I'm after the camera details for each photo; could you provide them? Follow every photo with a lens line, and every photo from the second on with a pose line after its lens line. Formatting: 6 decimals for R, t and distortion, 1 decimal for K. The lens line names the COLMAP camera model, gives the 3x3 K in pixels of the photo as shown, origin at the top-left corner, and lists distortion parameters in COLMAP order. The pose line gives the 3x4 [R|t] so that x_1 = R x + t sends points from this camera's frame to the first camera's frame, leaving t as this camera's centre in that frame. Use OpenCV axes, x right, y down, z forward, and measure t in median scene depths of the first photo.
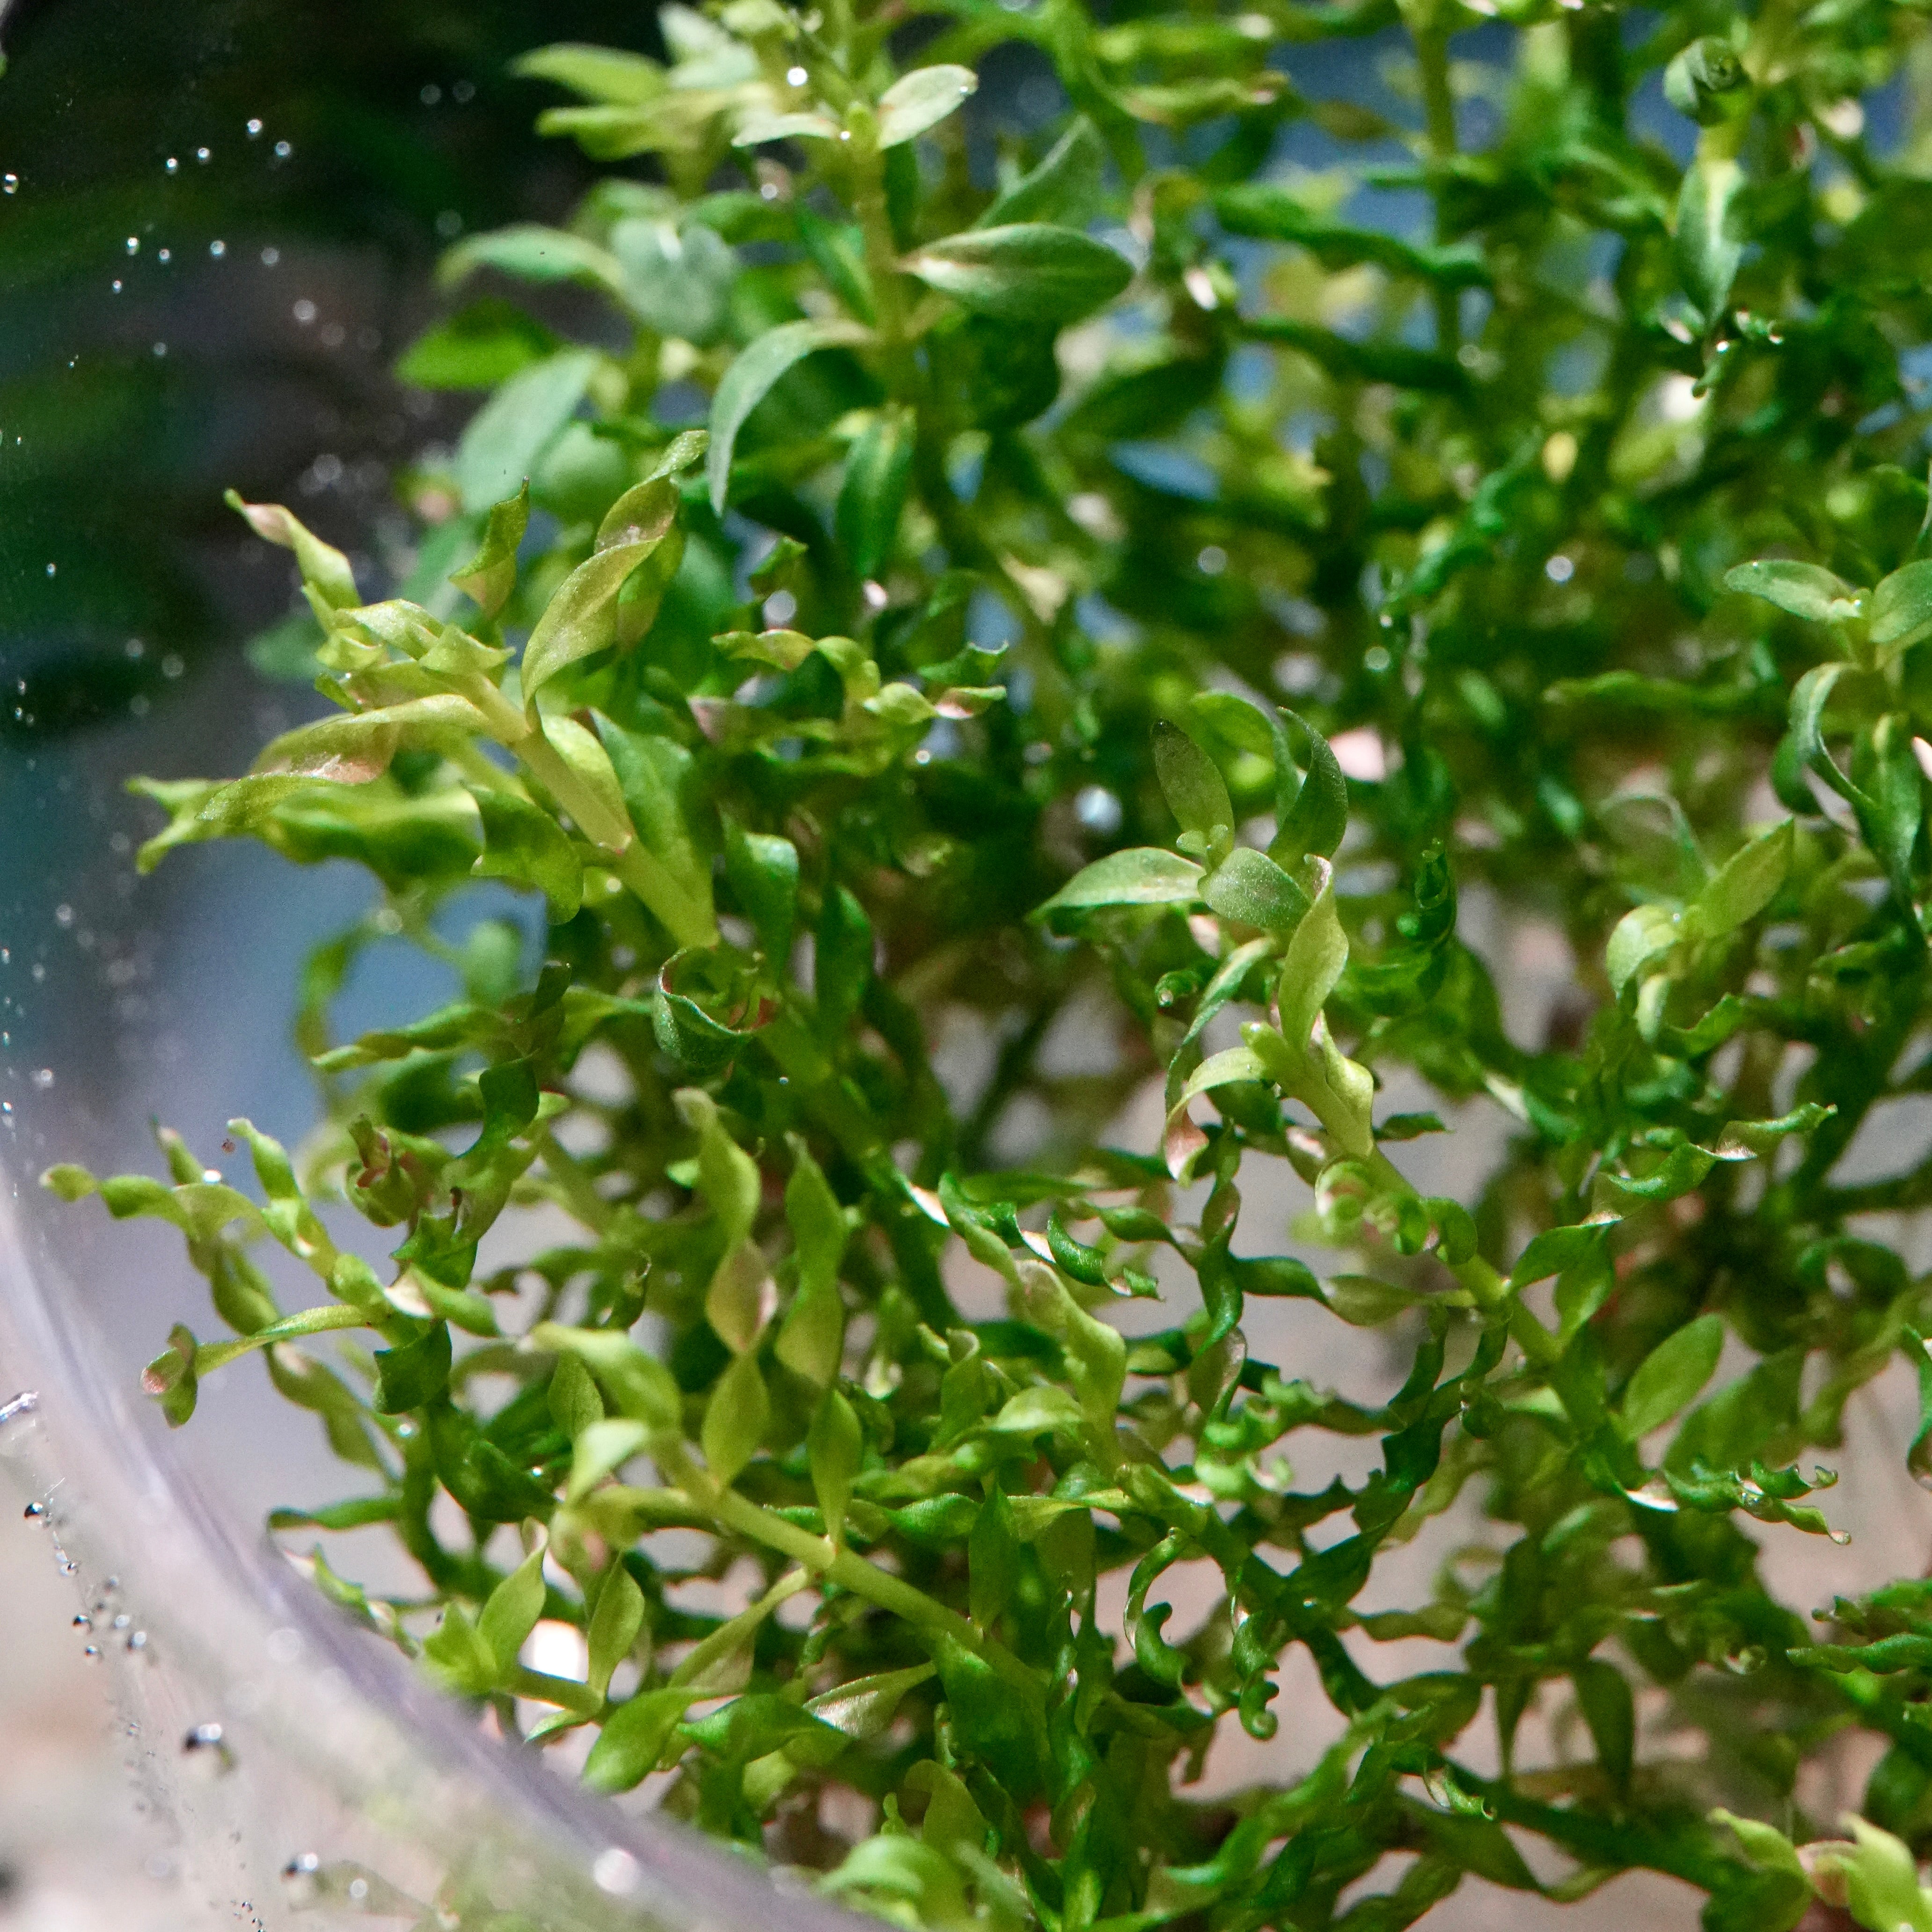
lens RADIAL K [[8712.5, 0, 966.5], [0, 8712.5, 912.2], [0, 0, 1]] dist [-0.664161, 40.775251]
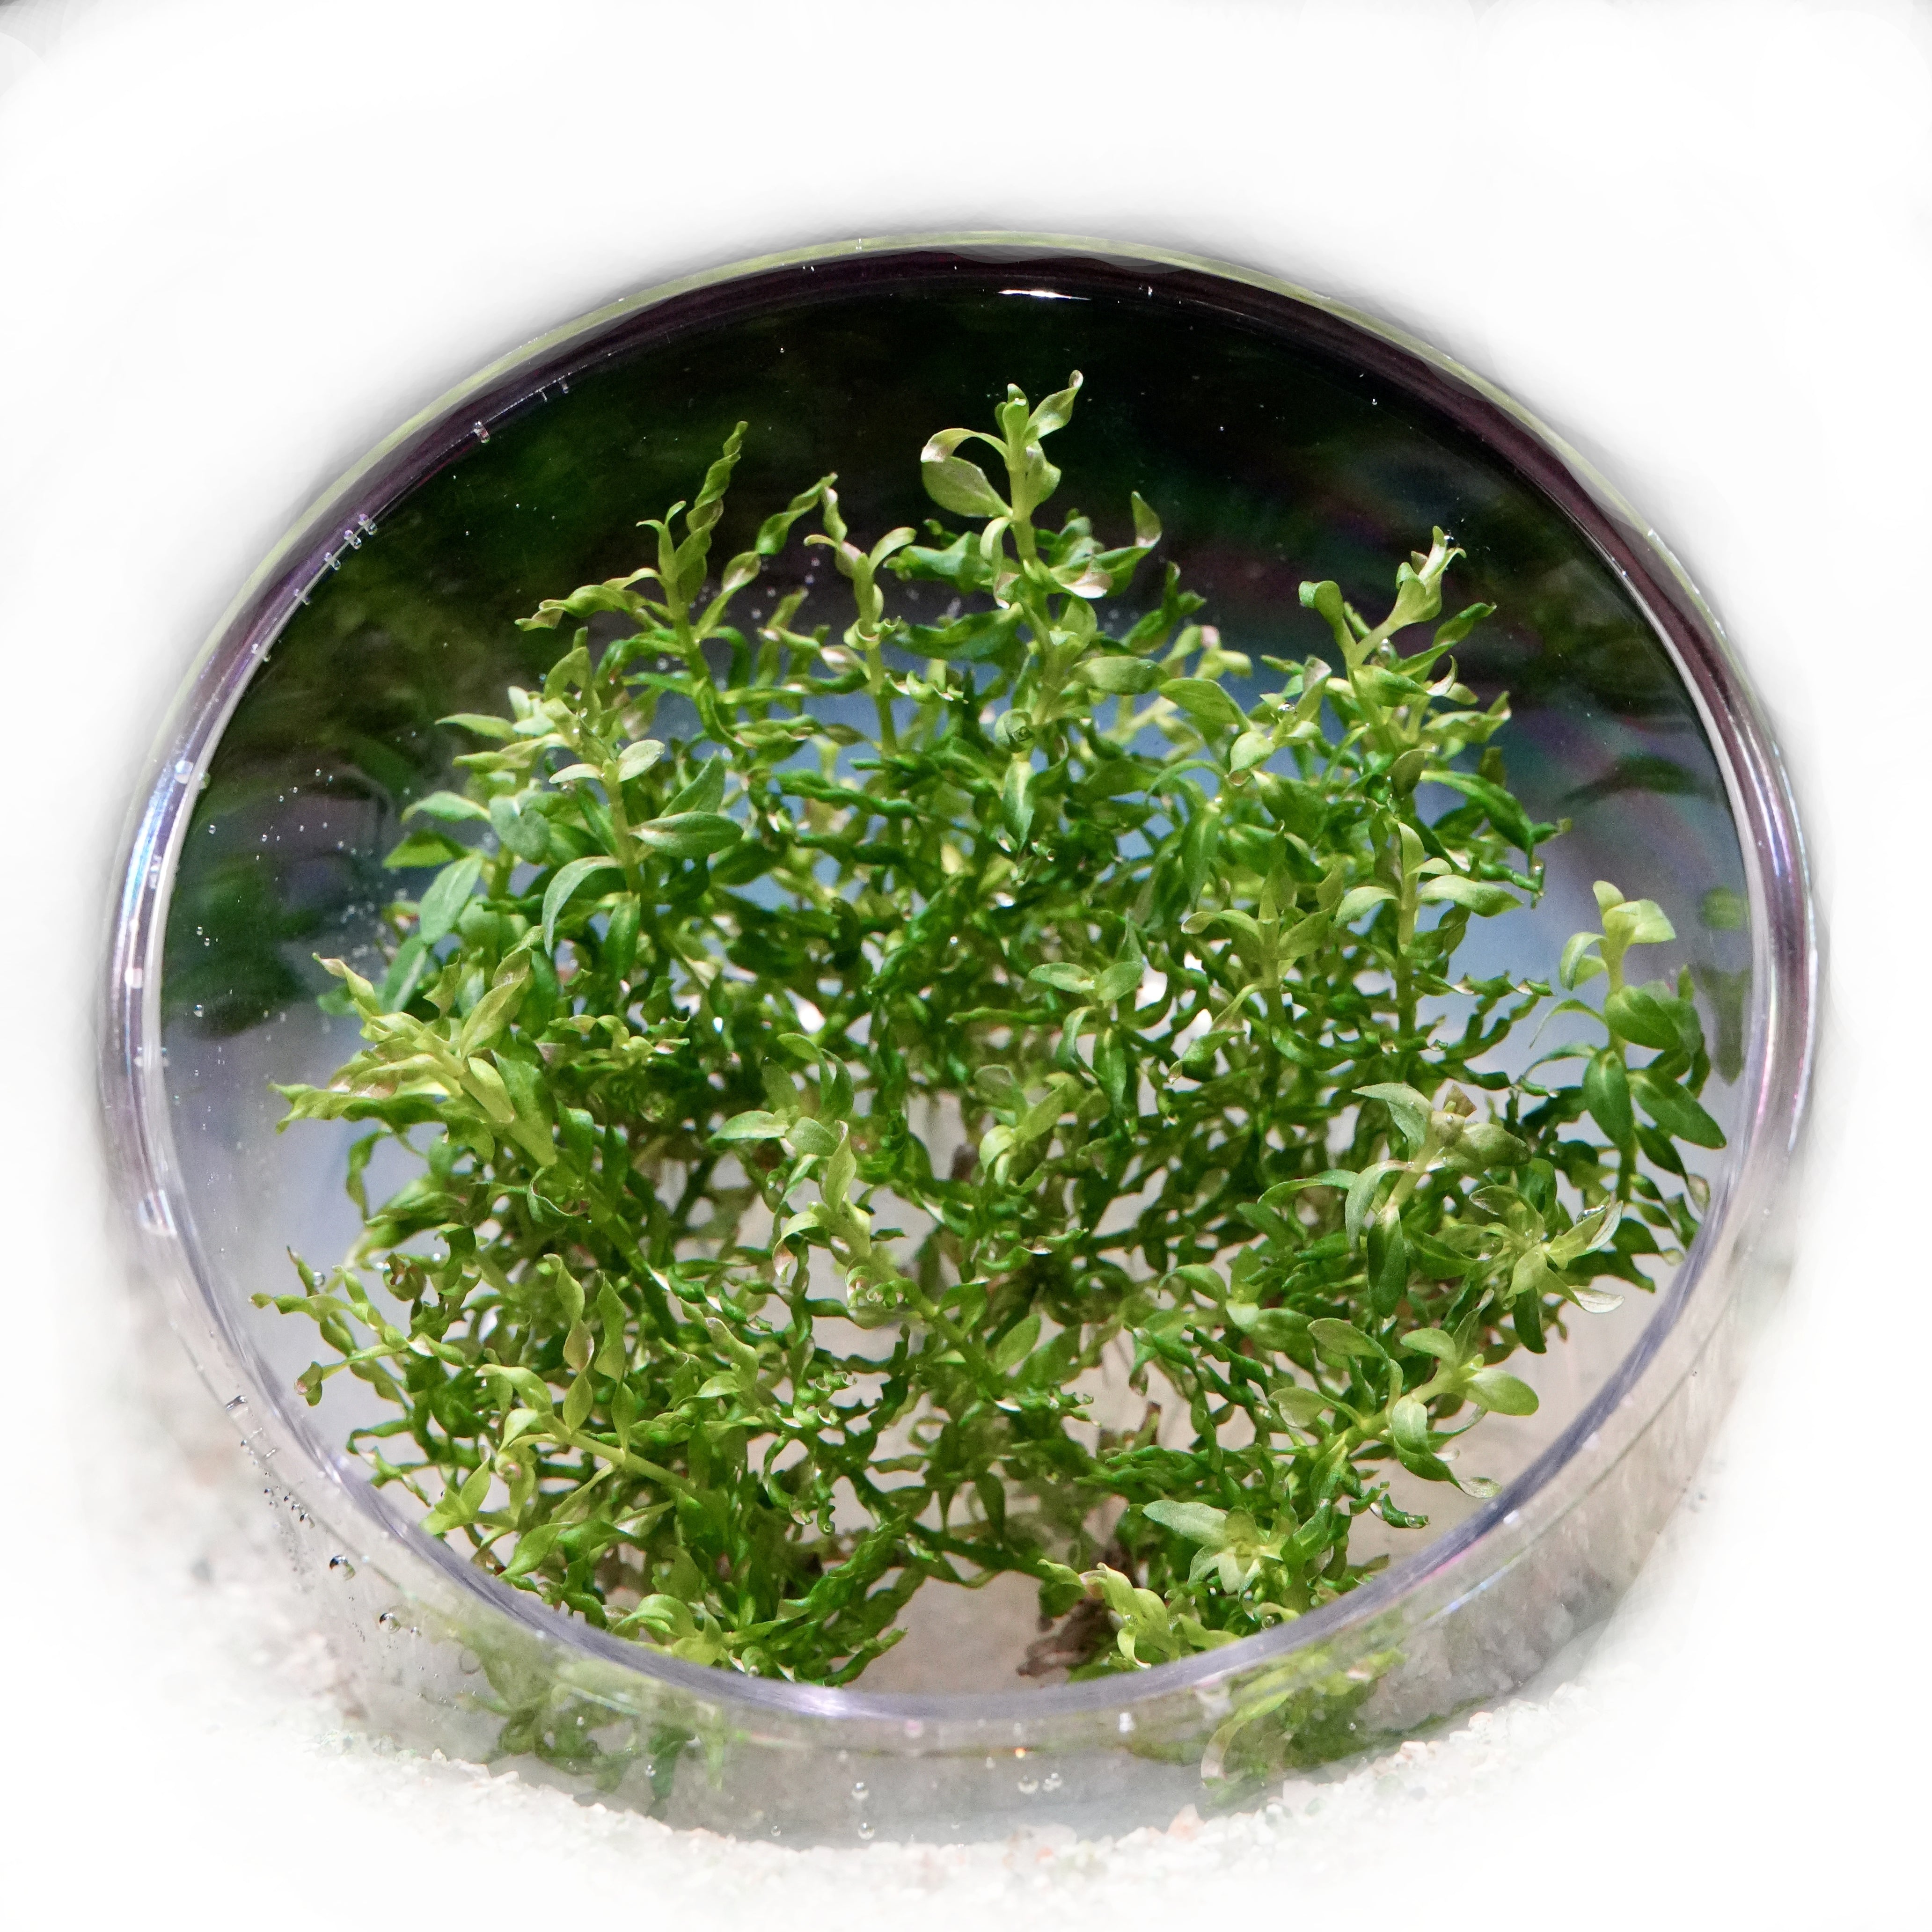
lens RADIAL K [[8712.5, 0, 966.5], [0, 8712.5, 912.2], [0, 0, 1]] dist [-0.664161, 40.775251]
pose [[0.998032, -0.038238, 0.049703, -0.031770], [0.031282, 0.990503, 0.133883, -0.332855], [-0.054350, -0.132064, 0.989750, -1.071118]]
